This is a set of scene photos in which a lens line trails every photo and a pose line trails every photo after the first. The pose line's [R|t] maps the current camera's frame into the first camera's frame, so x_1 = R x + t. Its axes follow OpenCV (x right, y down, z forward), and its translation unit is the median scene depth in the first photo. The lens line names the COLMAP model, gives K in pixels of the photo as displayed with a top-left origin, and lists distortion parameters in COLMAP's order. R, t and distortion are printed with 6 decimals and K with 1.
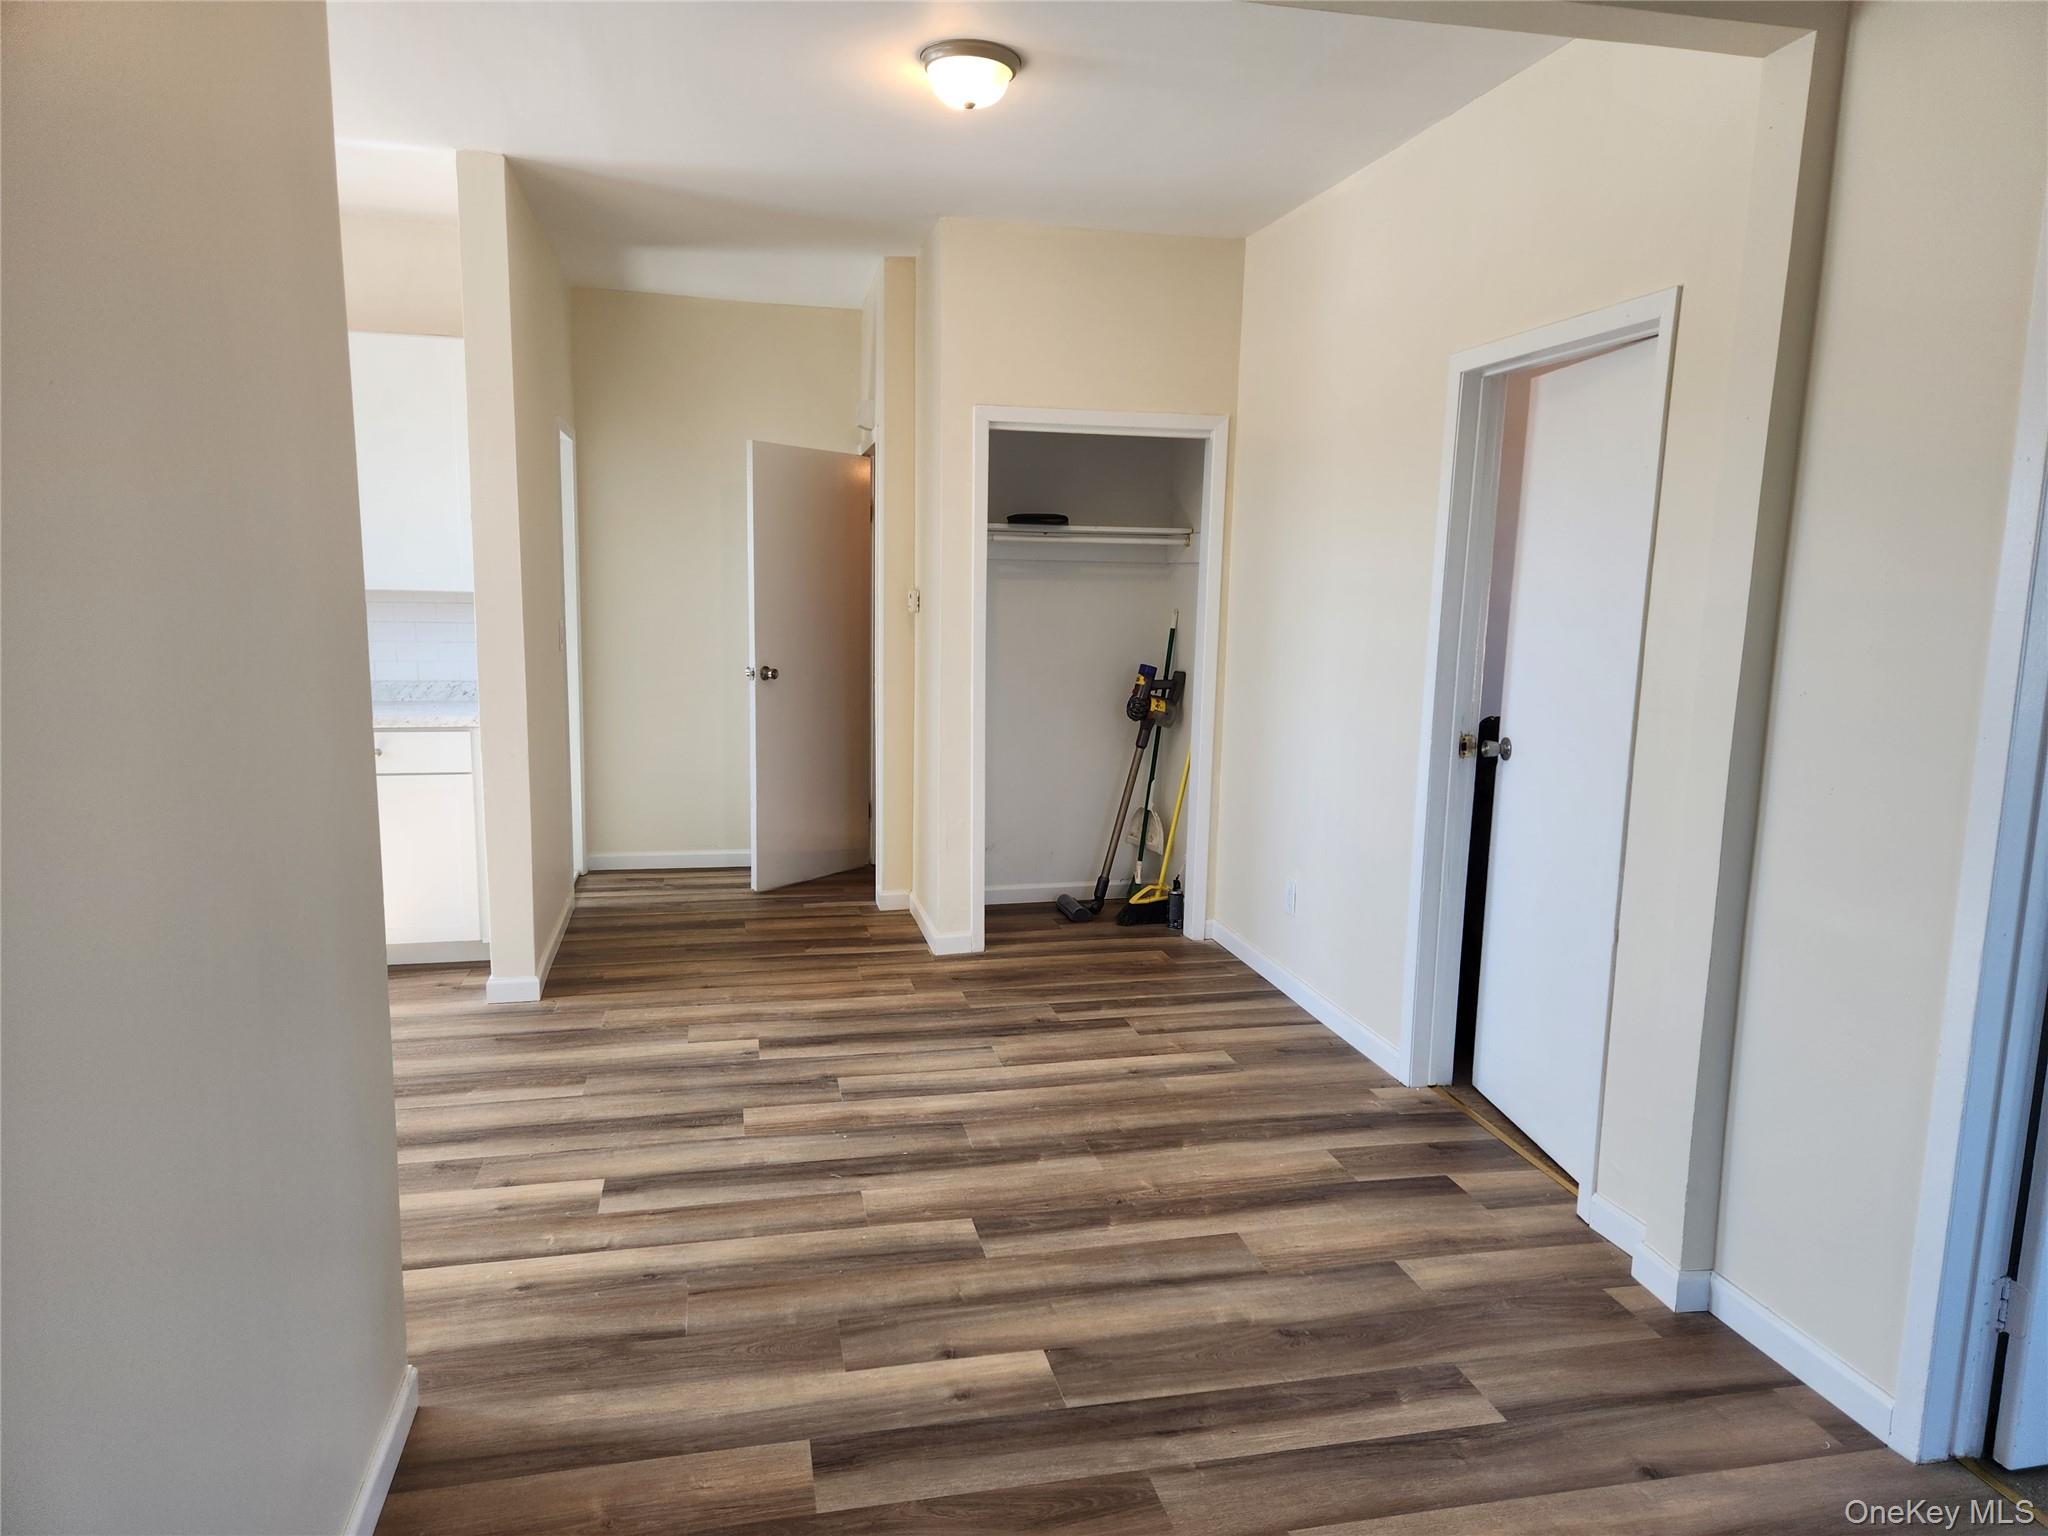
lens RADIAL K [[1361.8, 0, 1022.5], [0, 1361.8, 772.6], [0, 0, 1]] dist [0.038419, -0.002650]
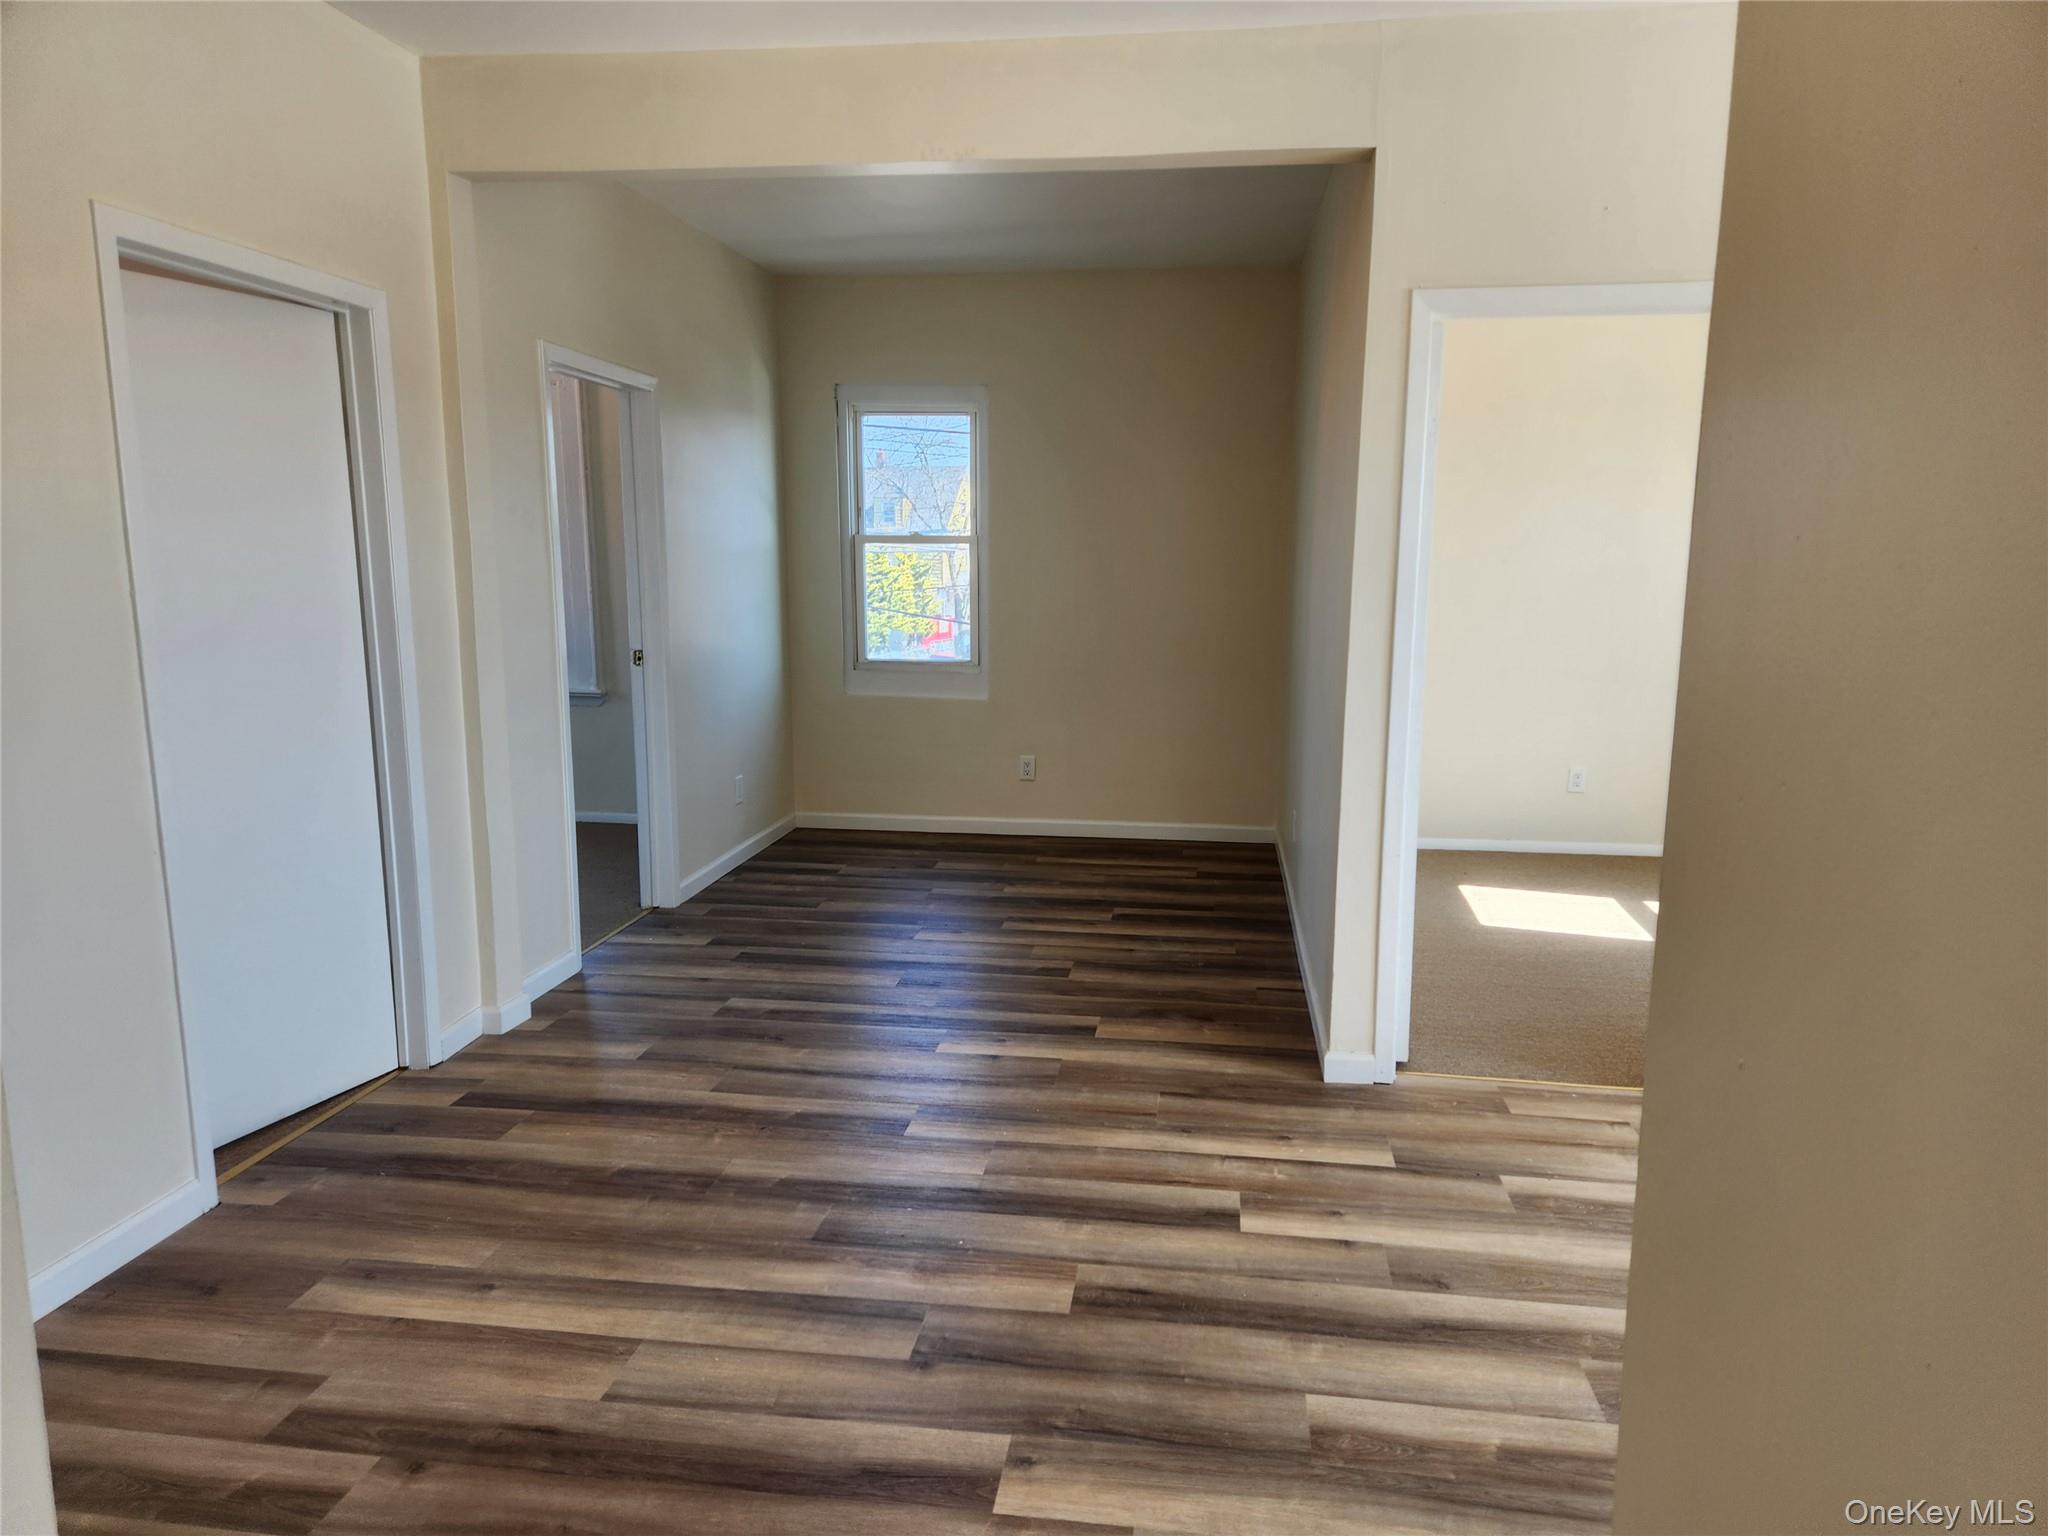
lens RADIAL K [[1361.8, 0, 1026.4], [0, 1361.8, 773.2], [0, 0, 1]] dist [0.038419, -0.002650]
pose [[-0.936290, -0.087110, 0.340254, -0.455368], [0.018719, 0.955003, 0.296004, -0.260382], [-0.350728, 0.283515, -0.892530, 1.776872]]
